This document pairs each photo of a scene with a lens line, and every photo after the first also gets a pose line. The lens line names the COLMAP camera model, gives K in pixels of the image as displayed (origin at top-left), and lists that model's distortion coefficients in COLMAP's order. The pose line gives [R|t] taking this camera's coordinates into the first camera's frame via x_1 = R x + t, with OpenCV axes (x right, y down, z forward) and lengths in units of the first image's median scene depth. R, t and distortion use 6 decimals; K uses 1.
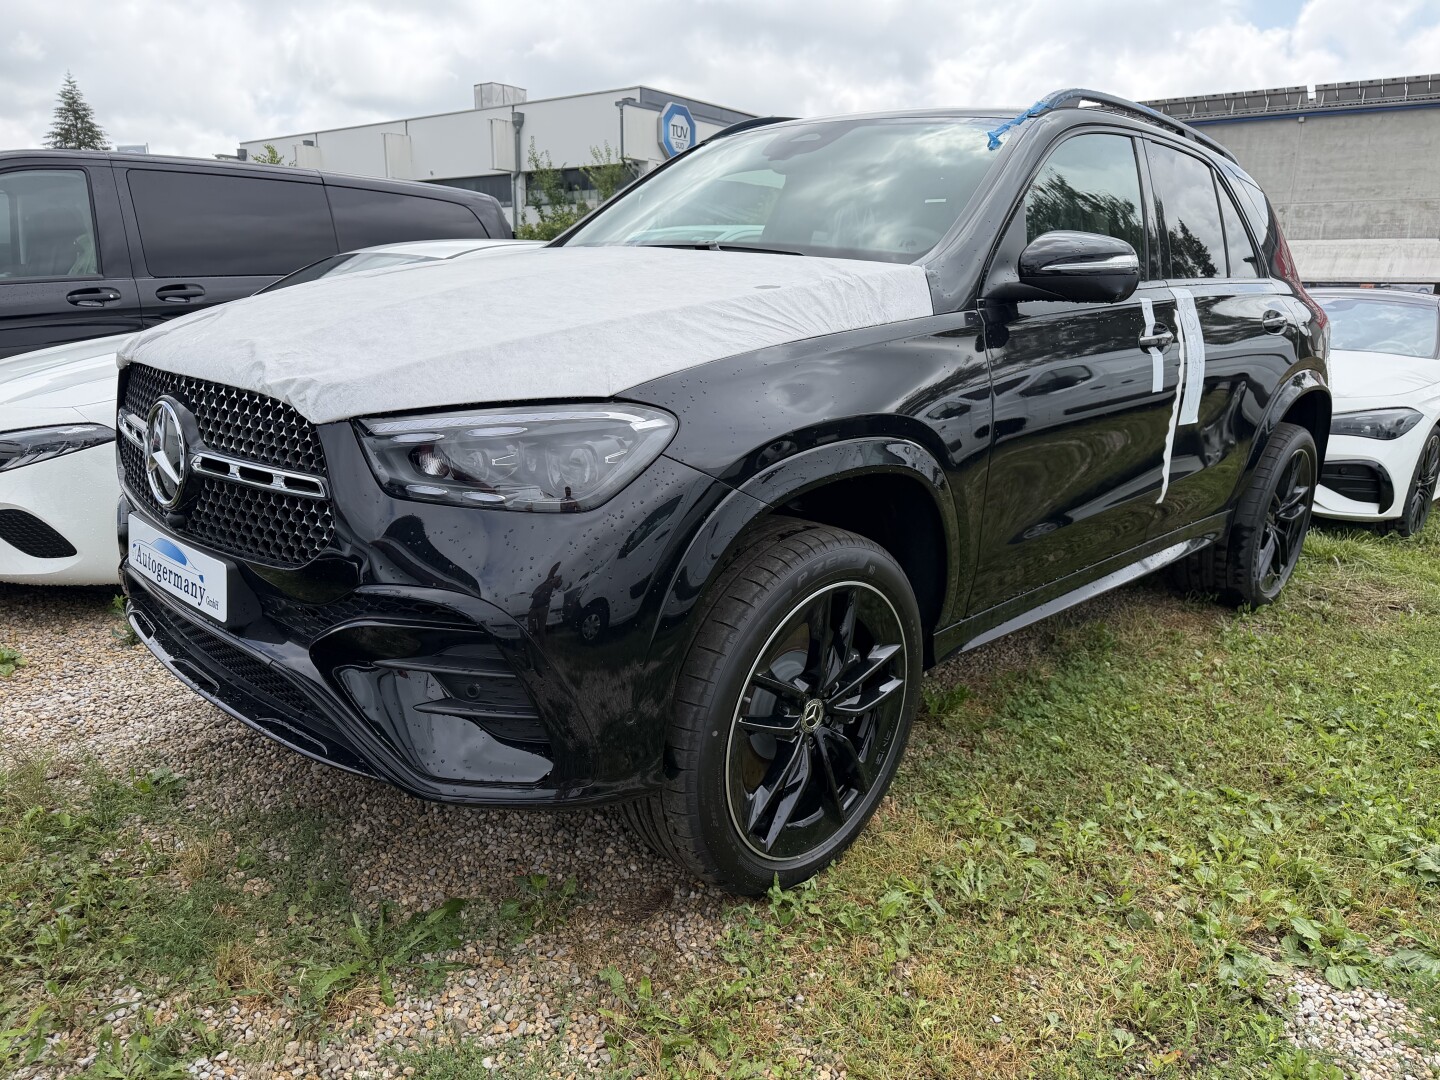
lens RADIAL K [[1030.5, 0, 717.0], [0, 1030.5, 548.8], [0, 0, 1]] dist [0.037421, -0.056569]
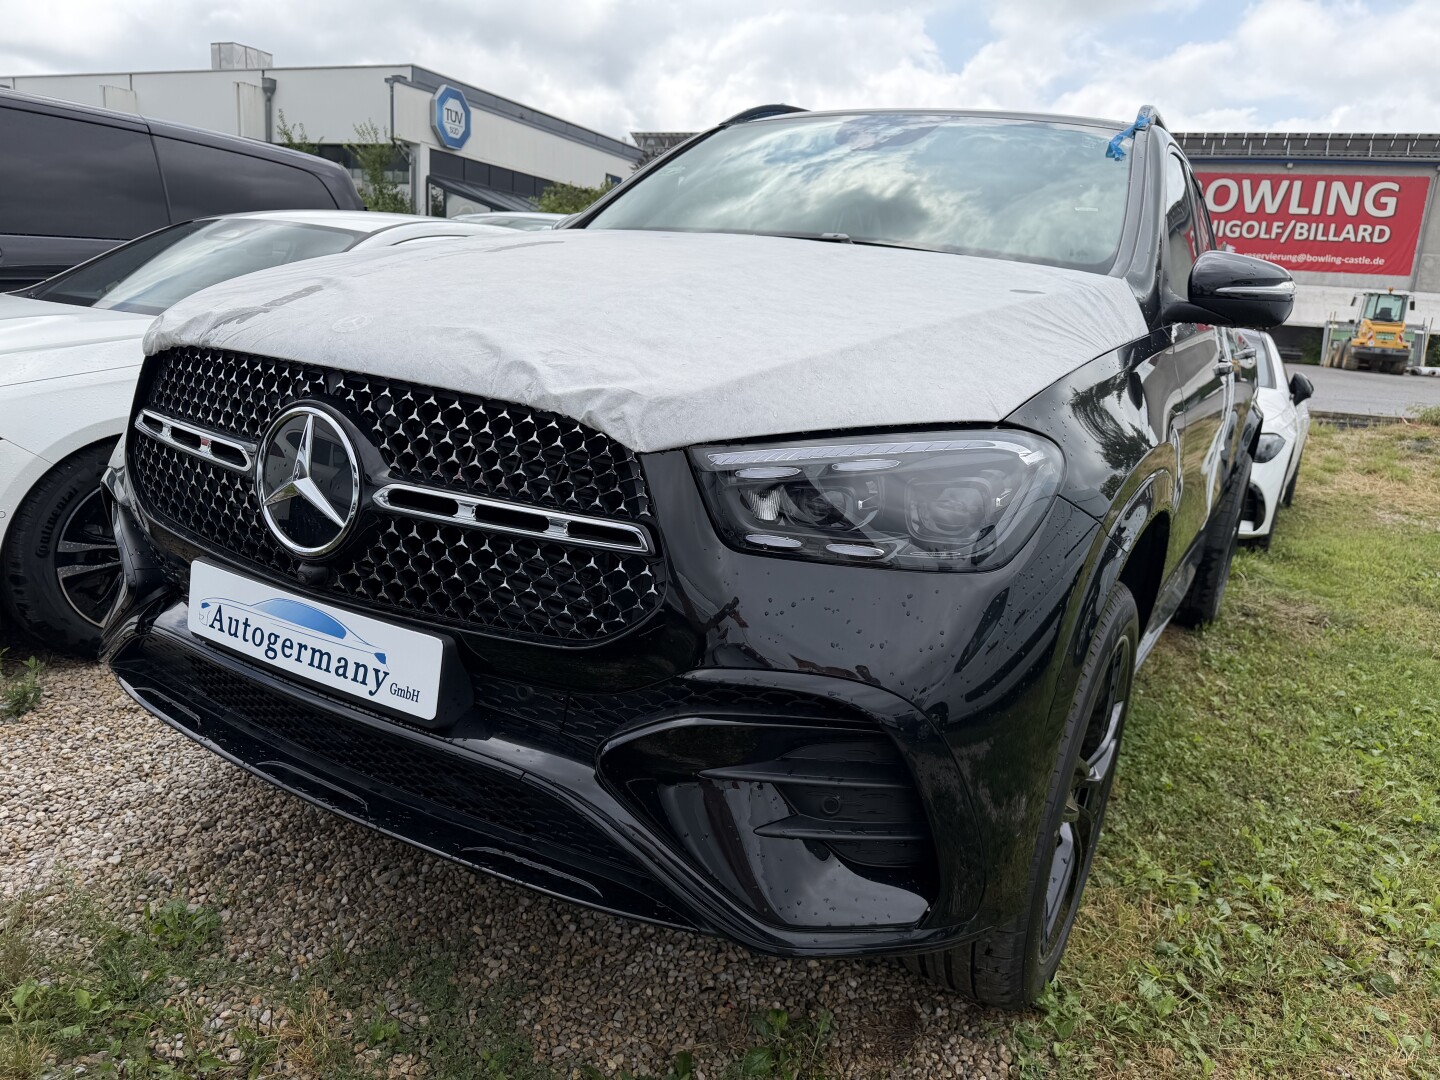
lens RADIAL K [[1030.5, 0, 708.6], [0, 1030.5, 538.4], [0, 0, 1]] dist [0.037421, -0.056569]
pose [[0.969200, -0.001889, 0.246266, -0.440628], [0.004594, 0.999935, -0.010410, -0.044116], [-0.246230, 0.011221, 0.969146, 0.243801]]
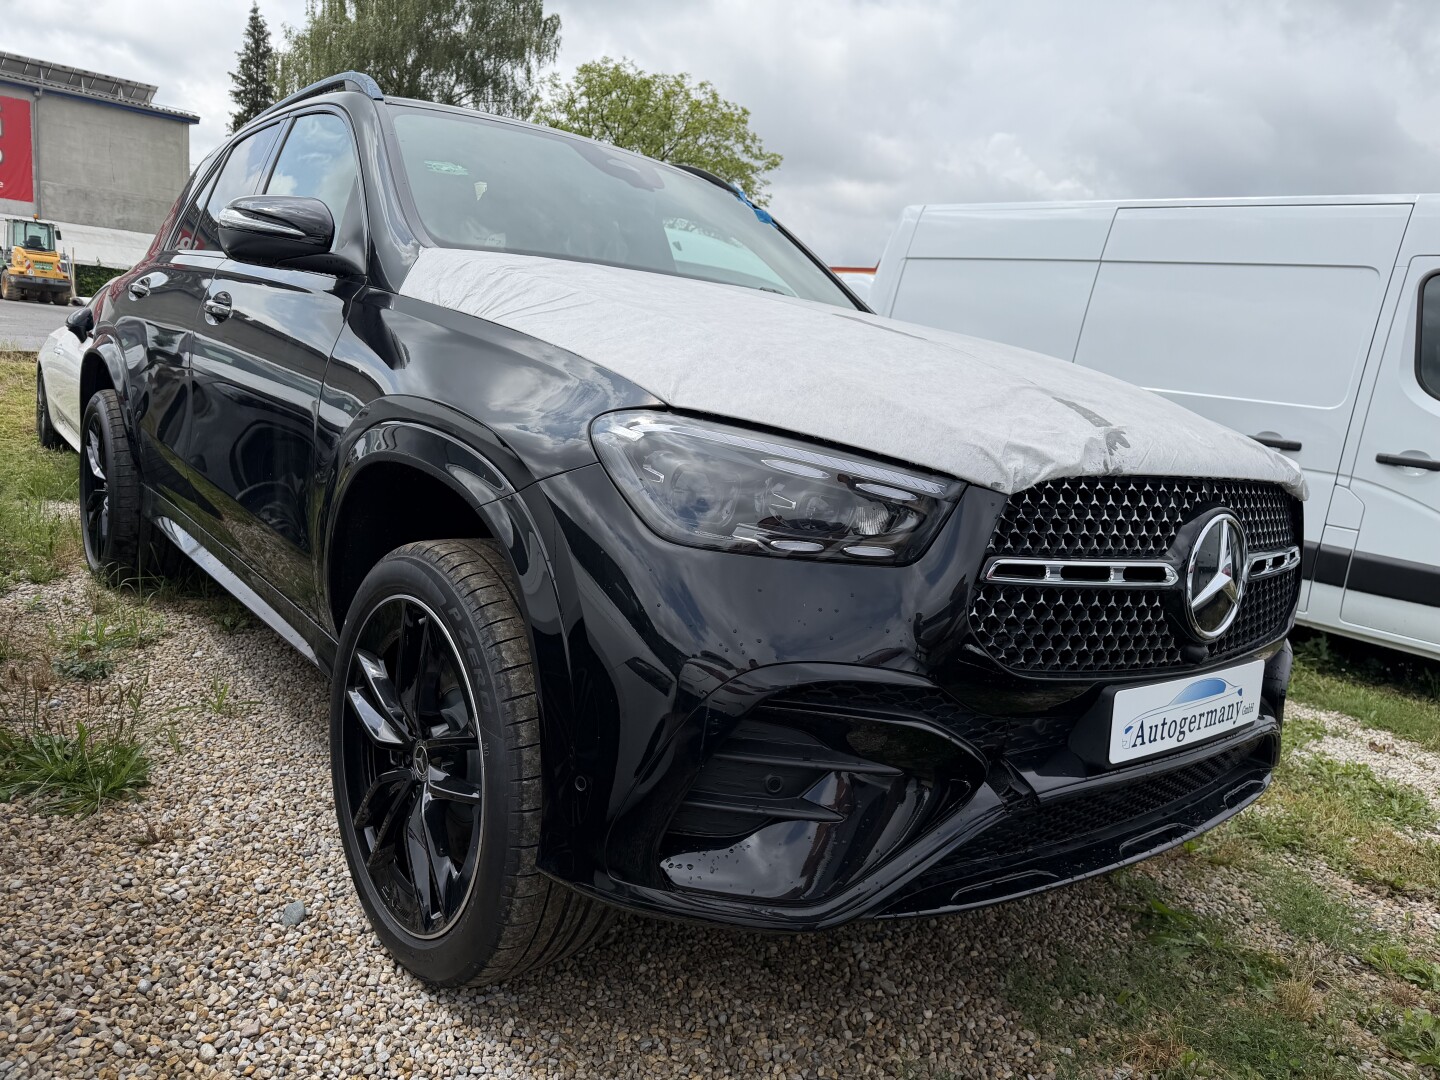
lens RADIAL K [[1030.5, 0, 713.5], [0, 1030.5, 545.4], [0, 0, 1]] dist [0.037421, -0.056569]
pose [[0.121685, -0.191878, 0.973846, -1.393643], [0.149734, 0.973457, 0.173092, -0.322049], [-0.981210, 0.124755, 0.147186, 1.272963]]
